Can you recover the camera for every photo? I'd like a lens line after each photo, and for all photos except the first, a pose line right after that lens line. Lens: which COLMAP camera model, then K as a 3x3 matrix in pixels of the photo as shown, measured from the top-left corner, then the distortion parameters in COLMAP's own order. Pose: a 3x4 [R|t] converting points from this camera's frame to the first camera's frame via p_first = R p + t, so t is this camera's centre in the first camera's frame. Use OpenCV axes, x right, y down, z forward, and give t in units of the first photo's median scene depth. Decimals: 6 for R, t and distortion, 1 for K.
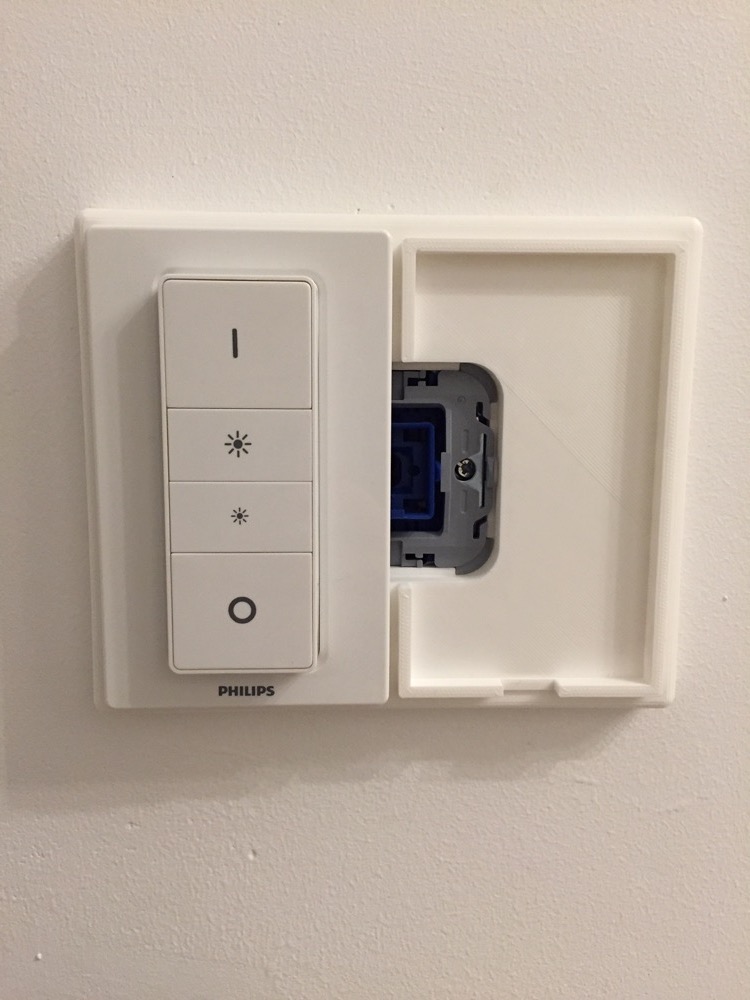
lens RADIAL K [[902.1, 0, 375.0], [0, 902.1, 500.0], [0, 0, 1]] dist [0.076550, -0.162268]
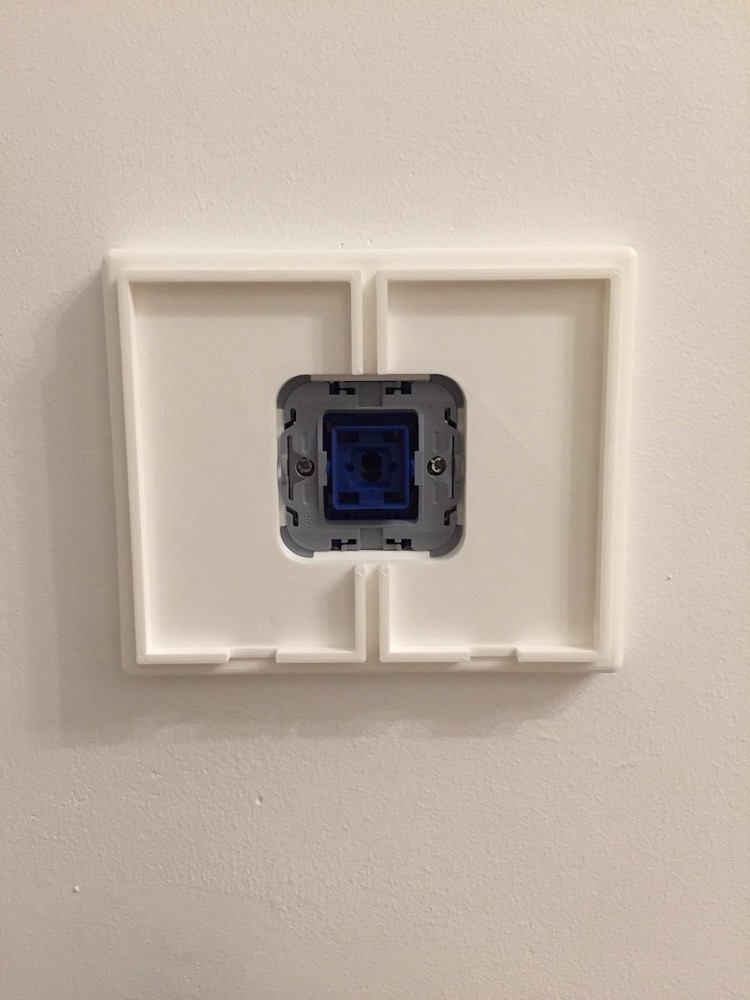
lens RADIAL K [[902.1, 0, 375.0], [0, 902.1, 500.0], [0, 0, 1]] dist [0.076550, -0.162268]
pose [[0.999008, -0.006040, -0.044114, 0.070787], [0.006000, 0.999981, -0.001024, 0.010579], [0.044119, 0.000758, 0.999026, -0.158179]]
